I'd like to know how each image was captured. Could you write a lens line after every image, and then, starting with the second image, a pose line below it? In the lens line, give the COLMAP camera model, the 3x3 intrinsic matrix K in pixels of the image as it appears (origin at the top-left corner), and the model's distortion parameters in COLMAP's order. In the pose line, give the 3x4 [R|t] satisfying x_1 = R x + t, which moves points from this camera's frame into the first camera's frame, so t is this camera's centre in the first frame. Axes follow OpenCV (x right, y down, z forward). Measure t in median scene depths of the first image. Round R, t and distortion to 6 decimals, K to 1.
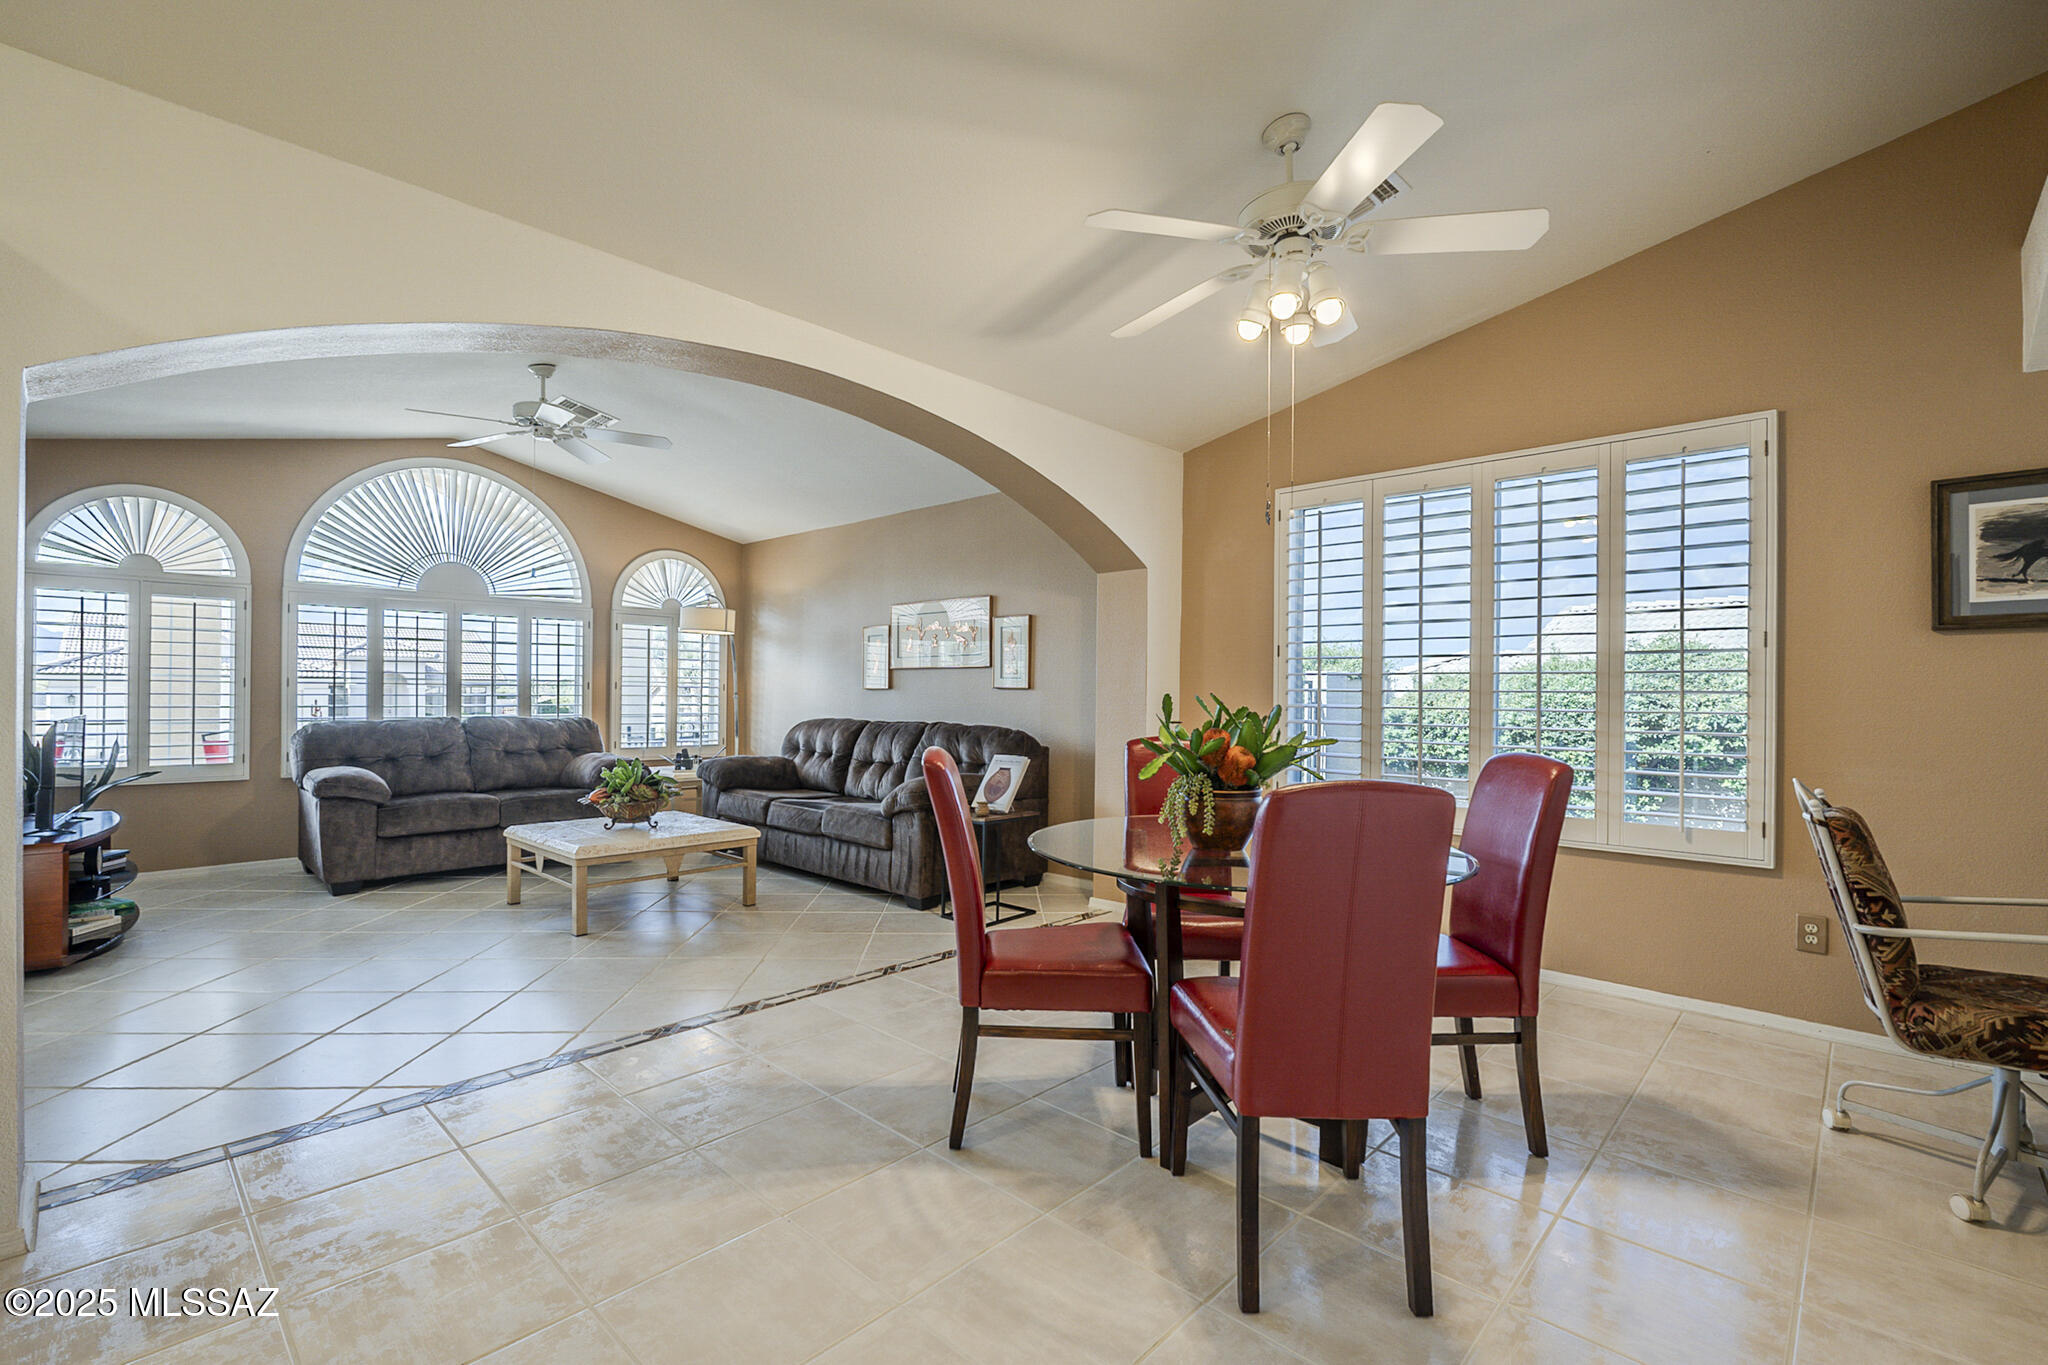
lens RADIAL K [[898.5, 0, 1018.7], [0, 898.5, 689.1], [0, 0, 1]] dist [0.002673, 0.000202]
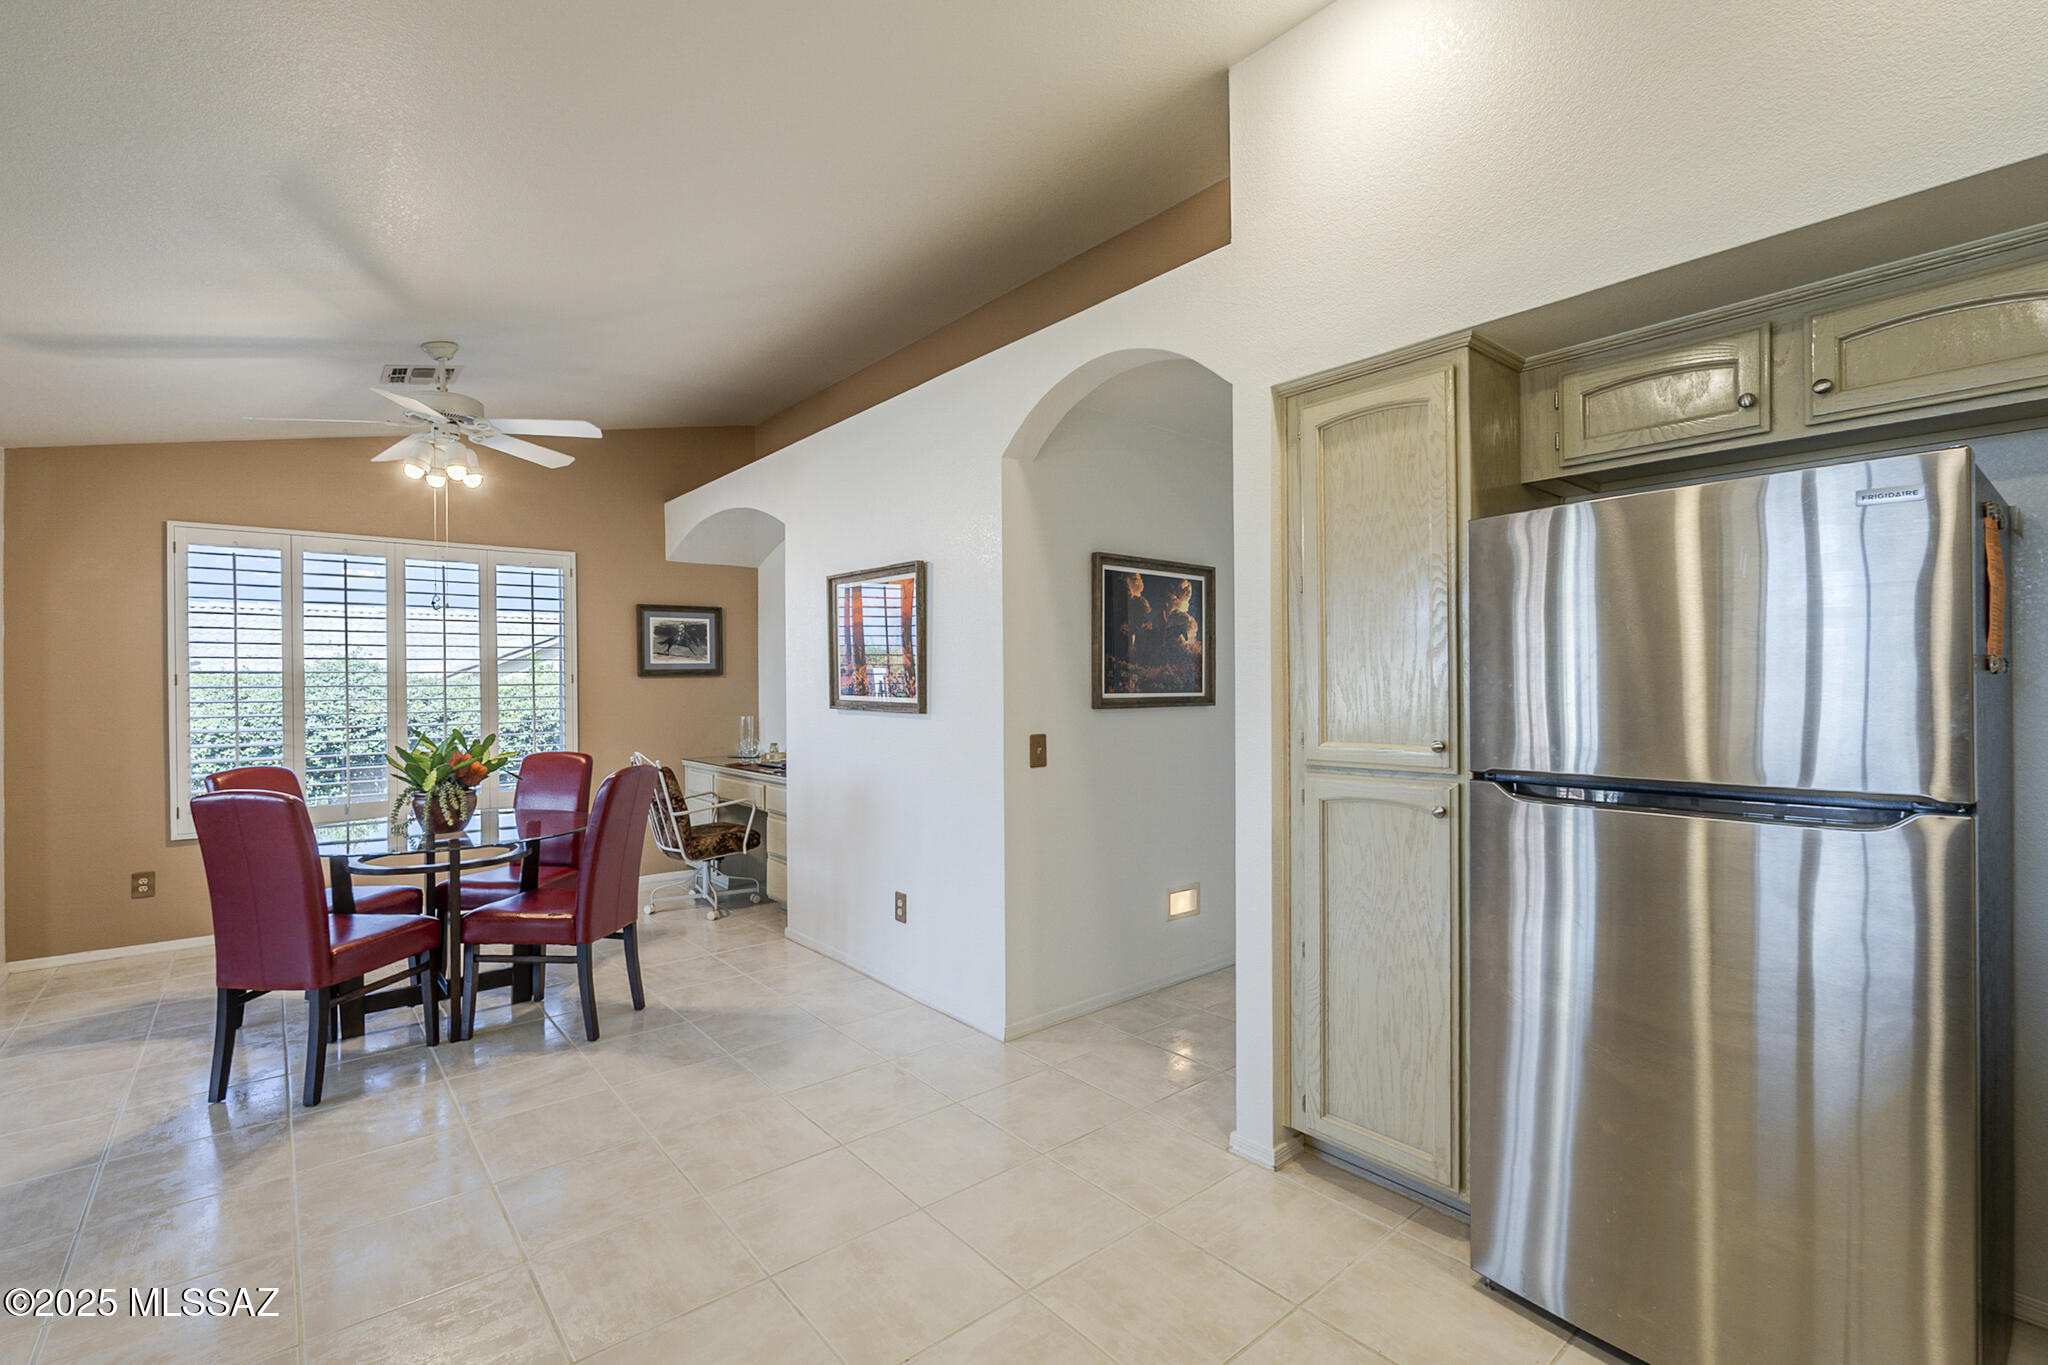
lens RADIAL K [[898.5, 0, 1025.1], [0, 898.5, 681.6], [0, 0, 1]] dist [0.002673, 0.000202]
pose [[0.100987, -0.008848, 0.994848, -0.966094], [0.006855, 0.999943, 0.008198, -0.065021], [-0.994864, 0.005992, 0.101042, -0.090898]]
